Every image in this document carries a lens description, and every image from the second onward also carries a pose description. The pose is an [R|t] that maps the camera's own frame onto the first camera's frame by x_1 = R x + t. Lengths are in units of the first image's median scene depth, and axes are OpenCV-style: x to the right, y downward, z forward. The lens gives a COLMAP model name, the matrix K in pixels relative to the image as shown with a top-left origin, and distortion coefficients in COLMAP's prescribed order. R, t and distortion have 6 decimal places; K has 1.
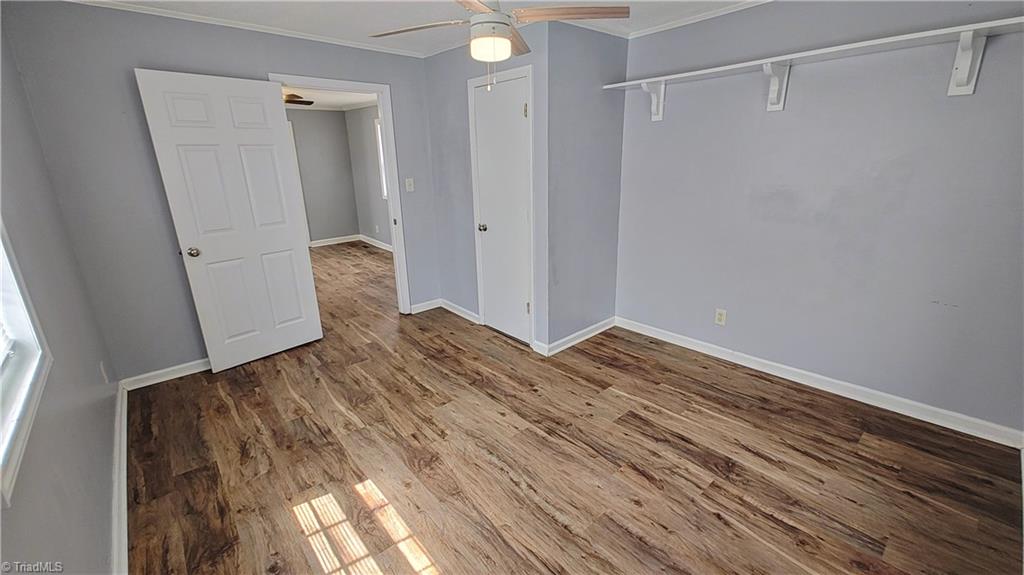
lens RADIAL K [[420.8, 0, 511.0], [0, 420.8, 285.0], [0, 0, 1]] dist [-0.005086, 0.004585]
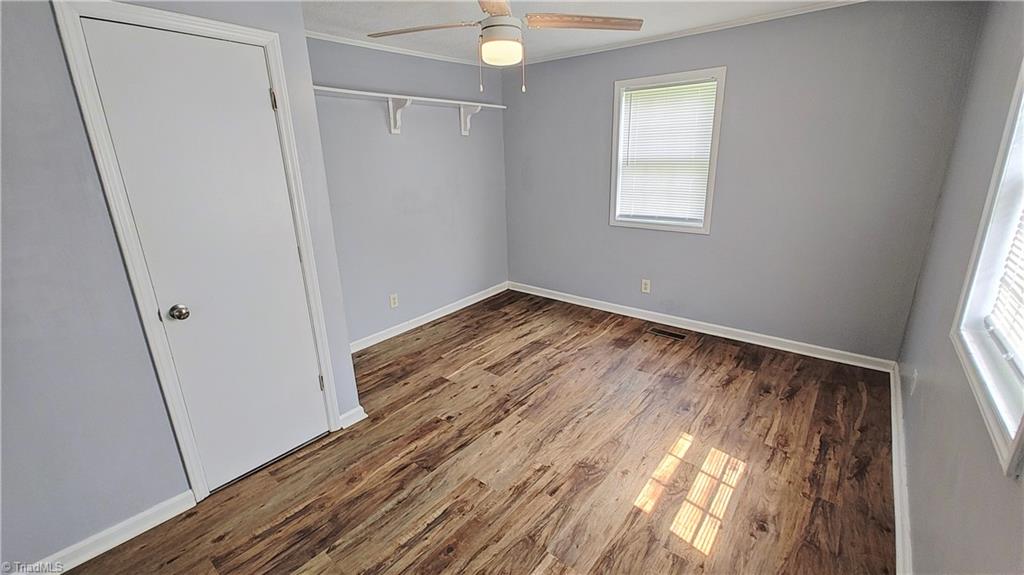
lens RADIAL K [[420.8, 0, 521.9], [0, 420.8, 282.2], [0, 0, 1]] dist [-0.005086, 0.004585]
pose [[-0.174186, -0.251176, 0.952140, -0.901310], [0.312902, 0.902689, 0.295373, -0.275513], [-0.933677, 0.349376, -0.078642, 0.977578]]
